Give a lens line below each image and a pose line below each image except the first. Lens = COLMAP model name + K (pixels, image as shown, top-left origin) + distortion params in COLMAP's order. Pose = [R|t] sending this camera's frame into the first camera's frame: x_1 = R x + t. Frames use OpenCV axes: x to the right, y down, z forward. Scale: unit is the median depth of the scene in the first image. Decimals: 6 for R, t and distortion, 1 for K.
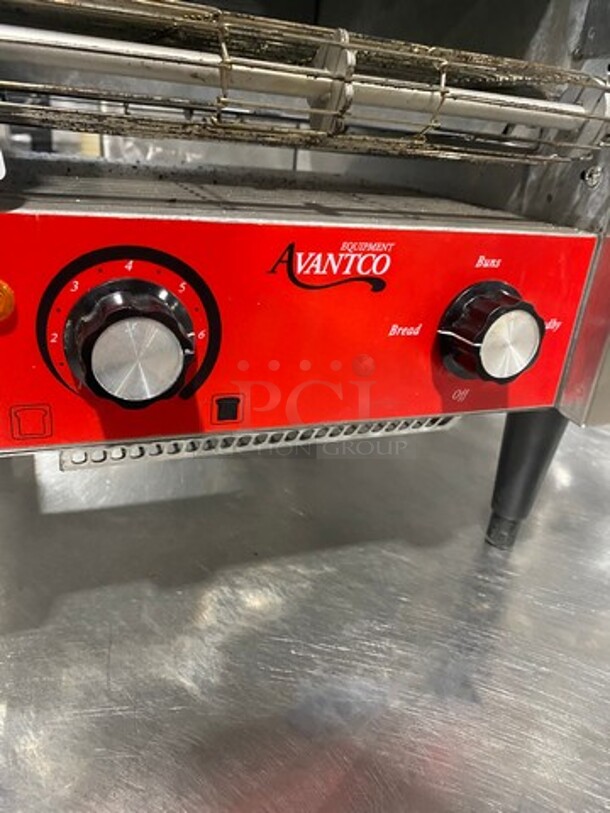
lens RADIAL K [[620.7, 0, 307.7], [0, 620.7, 409.5], [0, 0, 1]] dist [0.039981, -0.016903]
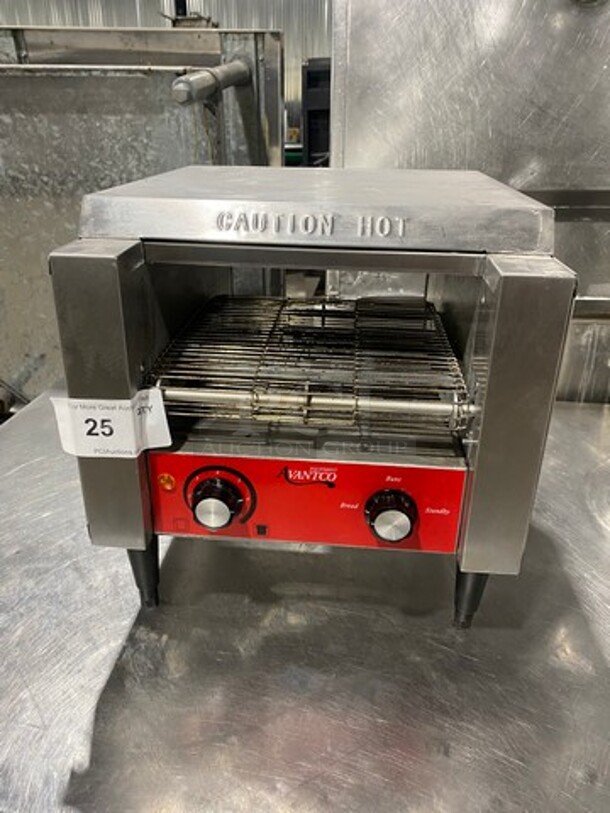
lens RADIAL K [[620.7, 0, 307.1], [0, 620.7, 402.0], [0, 0, 1]] dist [0.039981, -0.016903]
pose [[0.893102, 0.112660, -0.435518, 0.946844], [-0.117433, 0.992951, 0.016039, -0.518152], [0.434255, 0.036820, 0.900037, -0.949575]]
